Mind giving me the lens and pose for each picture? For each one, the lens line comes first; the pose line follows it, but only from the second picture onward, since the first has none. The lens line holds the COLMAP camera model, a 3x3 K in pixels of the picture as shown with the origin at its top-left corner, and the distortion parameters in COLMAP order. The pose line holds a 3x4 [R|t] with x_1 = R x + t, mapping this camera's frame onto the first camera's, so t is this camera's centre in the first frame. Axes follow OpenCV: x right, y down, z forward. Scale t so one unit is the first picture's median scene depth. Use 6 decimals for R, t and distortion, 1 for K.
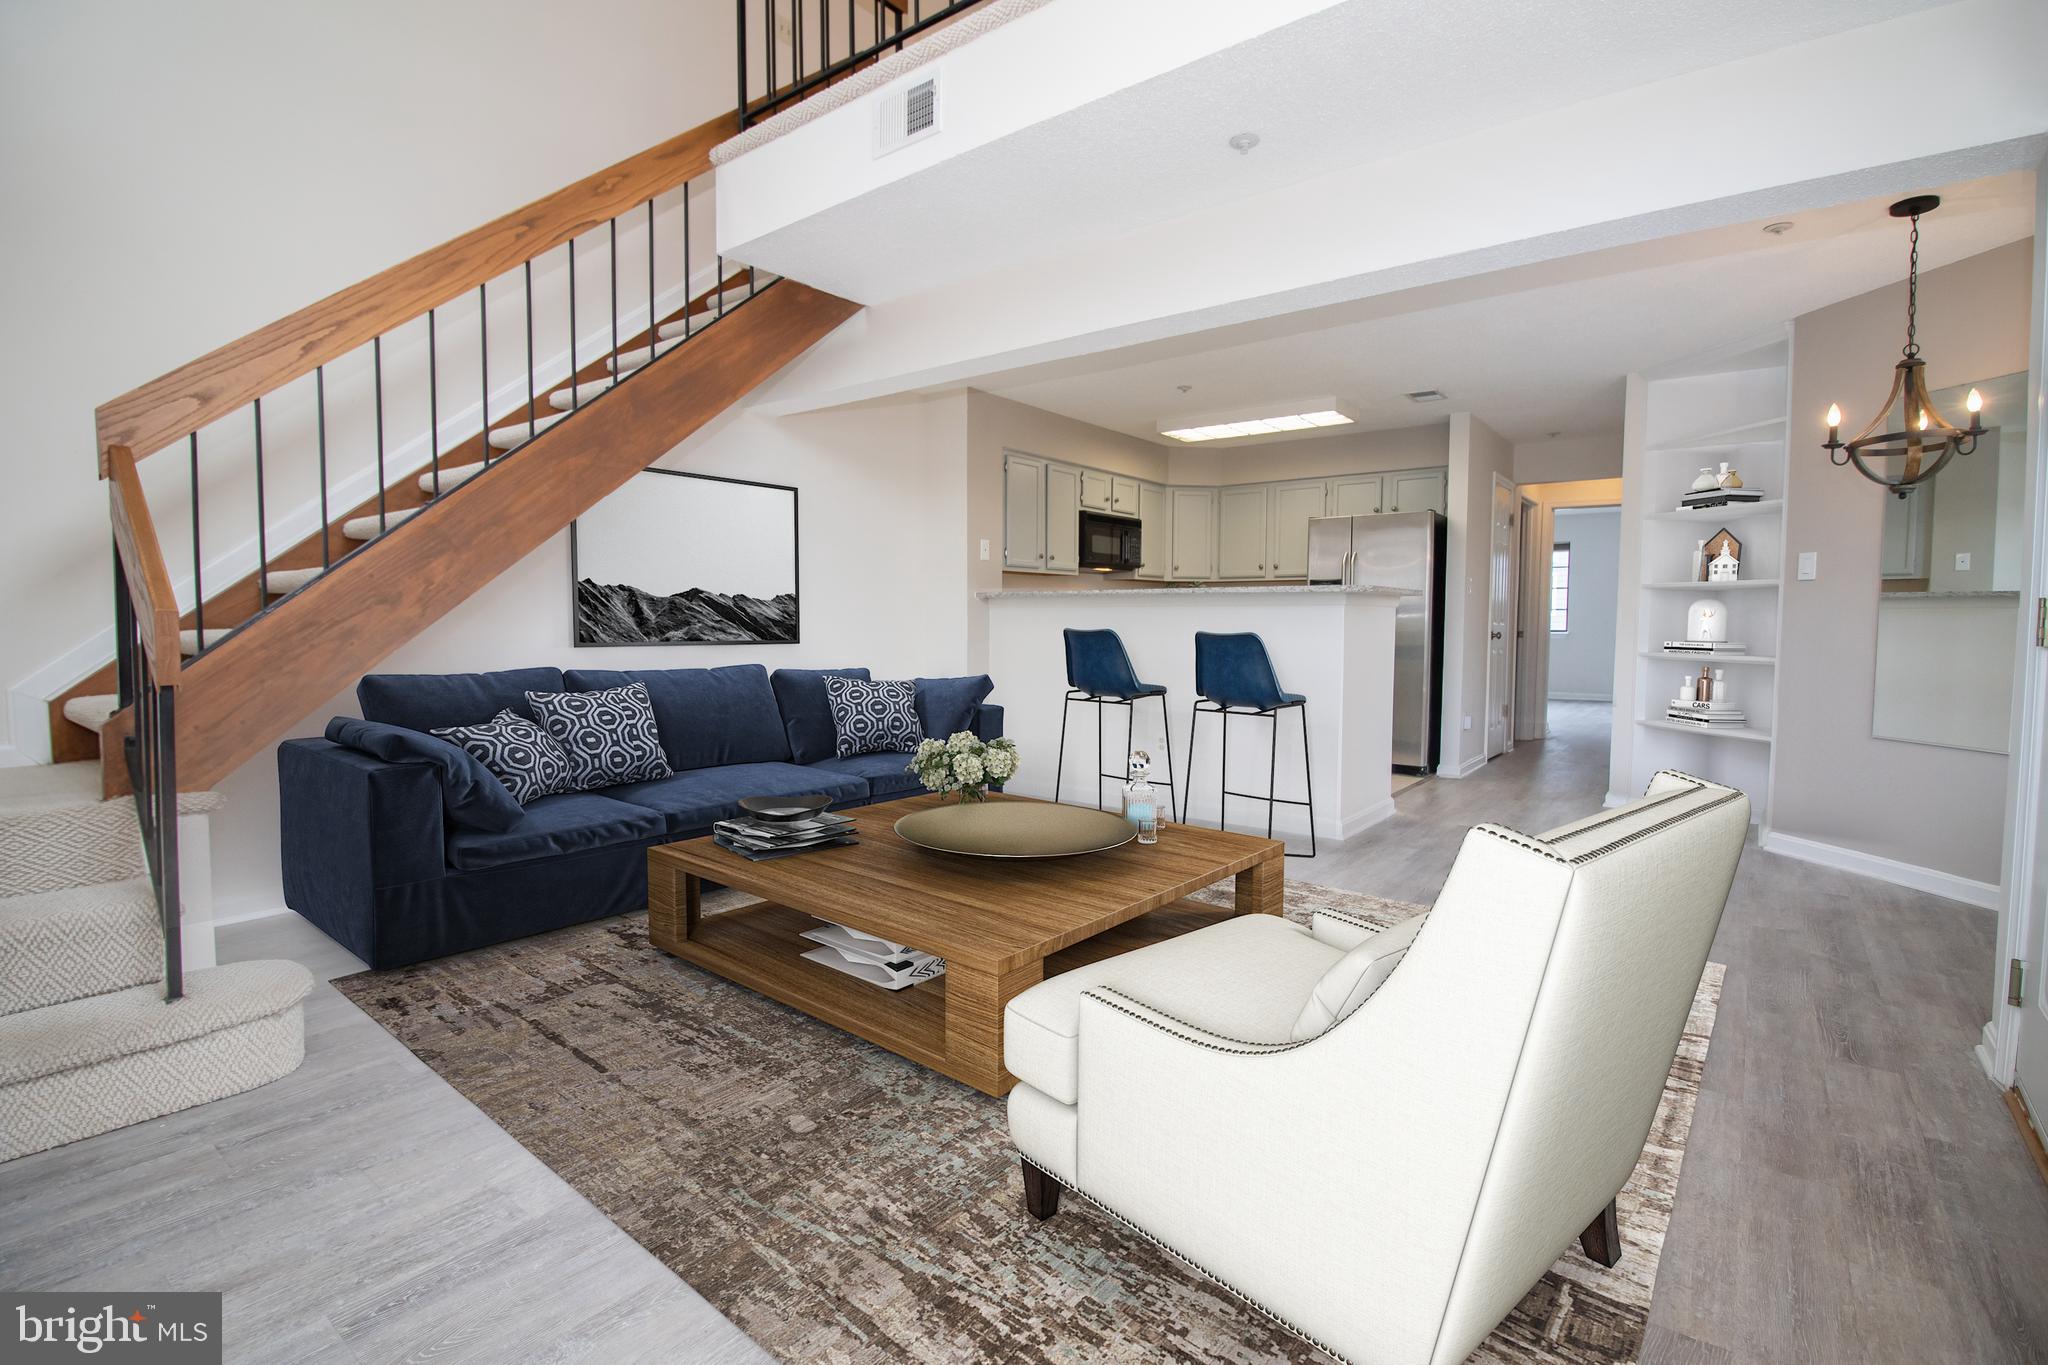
lens RADIAL K [[939.9, 0, 1030.6], [0, 939.9, 678.5], [0, 0, 1]] dist [-0.000833, -0.012063]
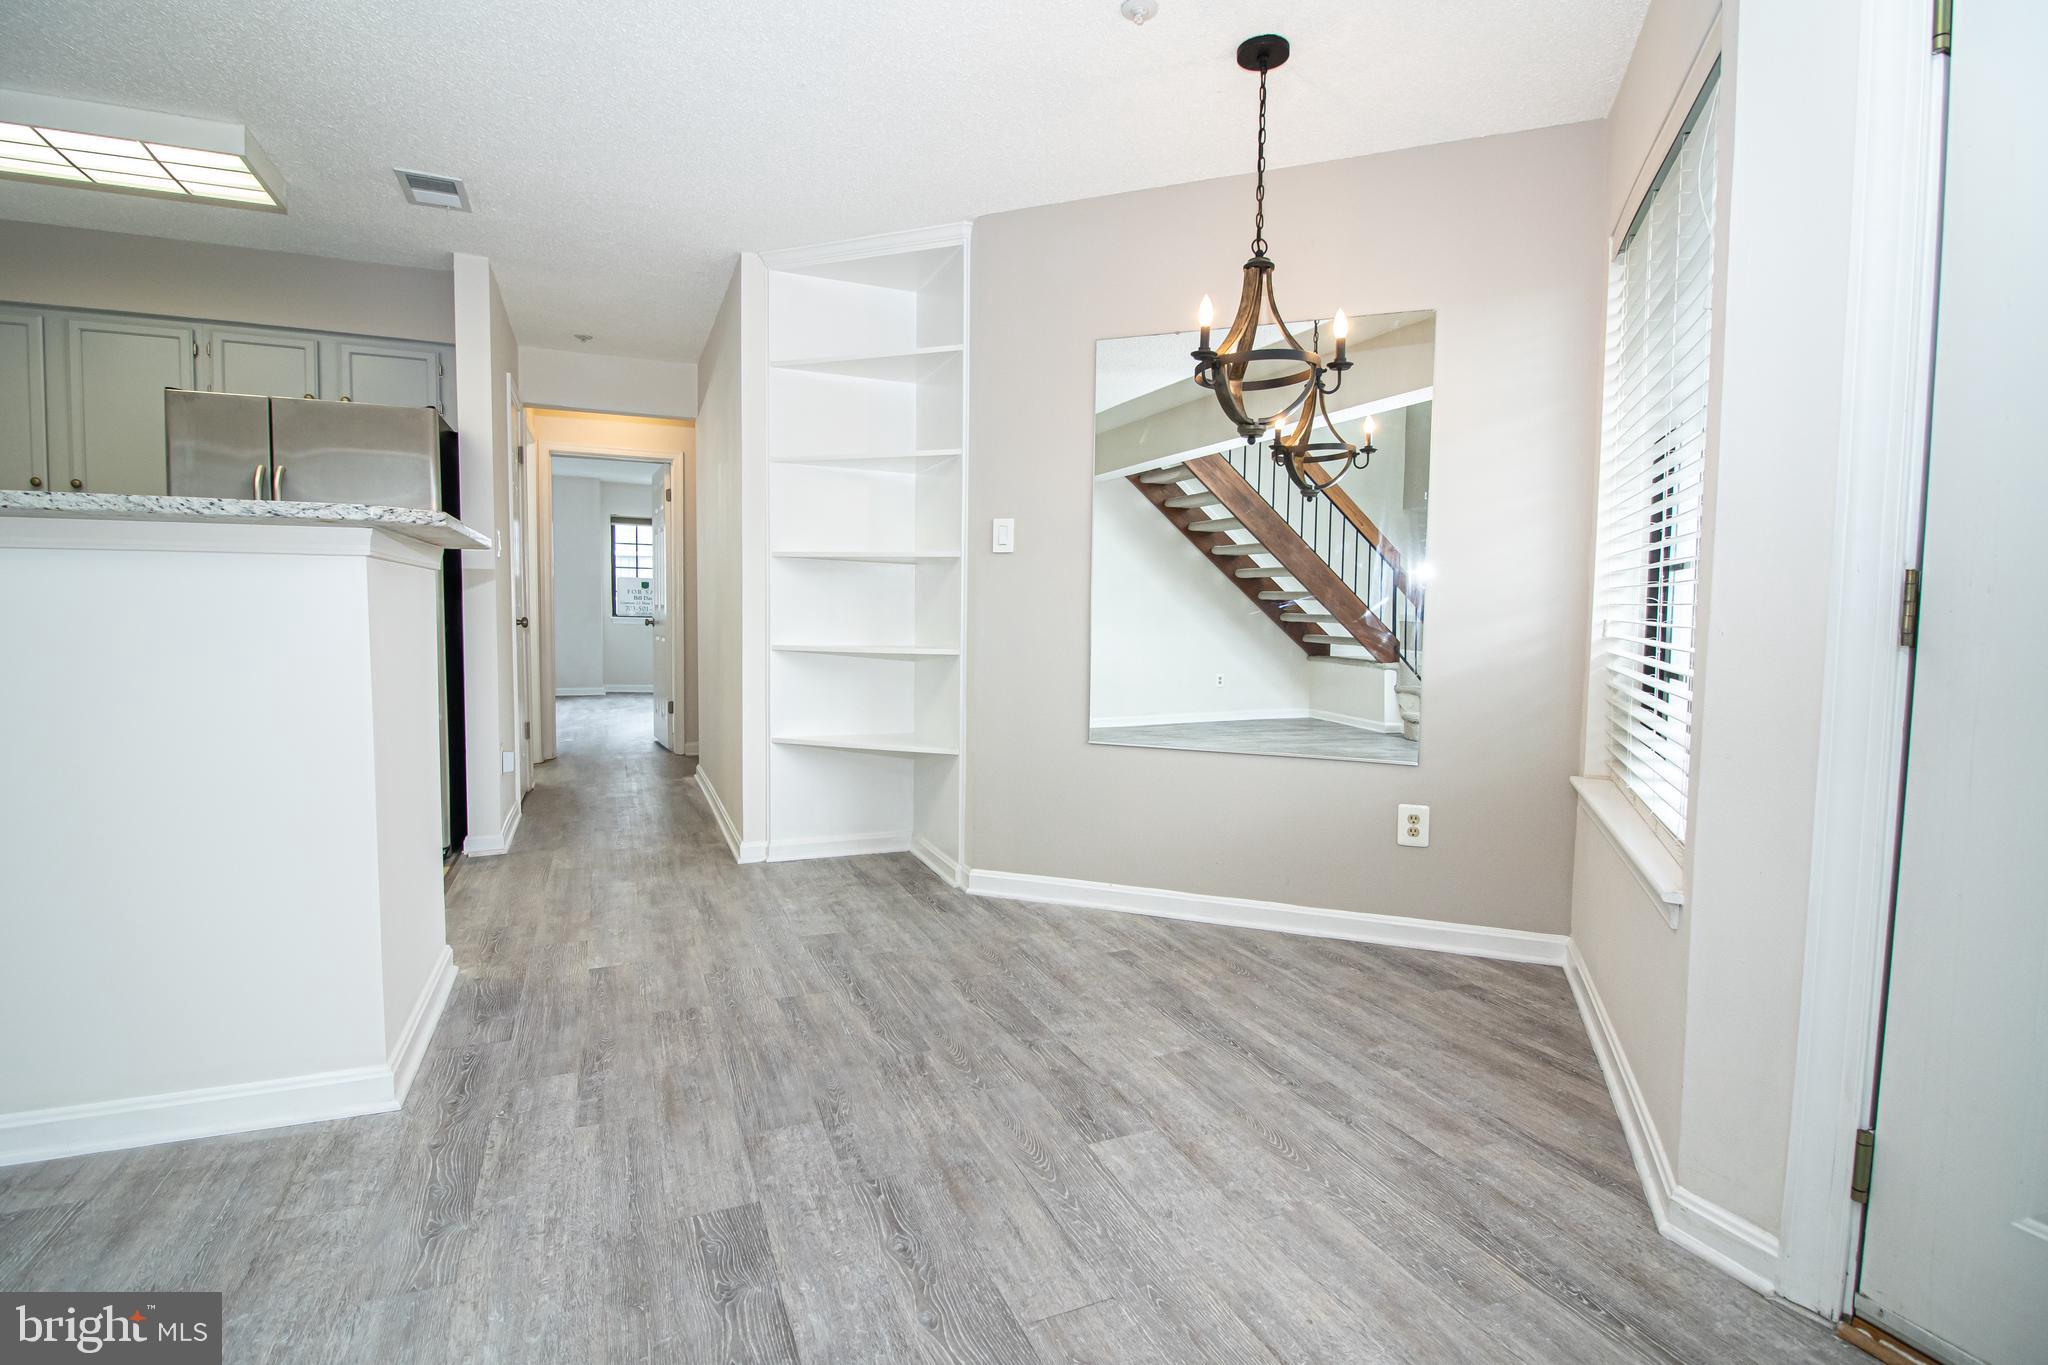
lens RADIAL K [[978.5, 0, 1033.1], [0, 978.5, 674.9], [0, 0, 1]] dist [0.002120, -0.013662]
pose [[0.485753, -0.054390, 0.872402, 0.116182], [0.043200, 0.998336, 0.038188, -0.035021], [-0.873028, 0.019138, 0.487295, 0.633571]]
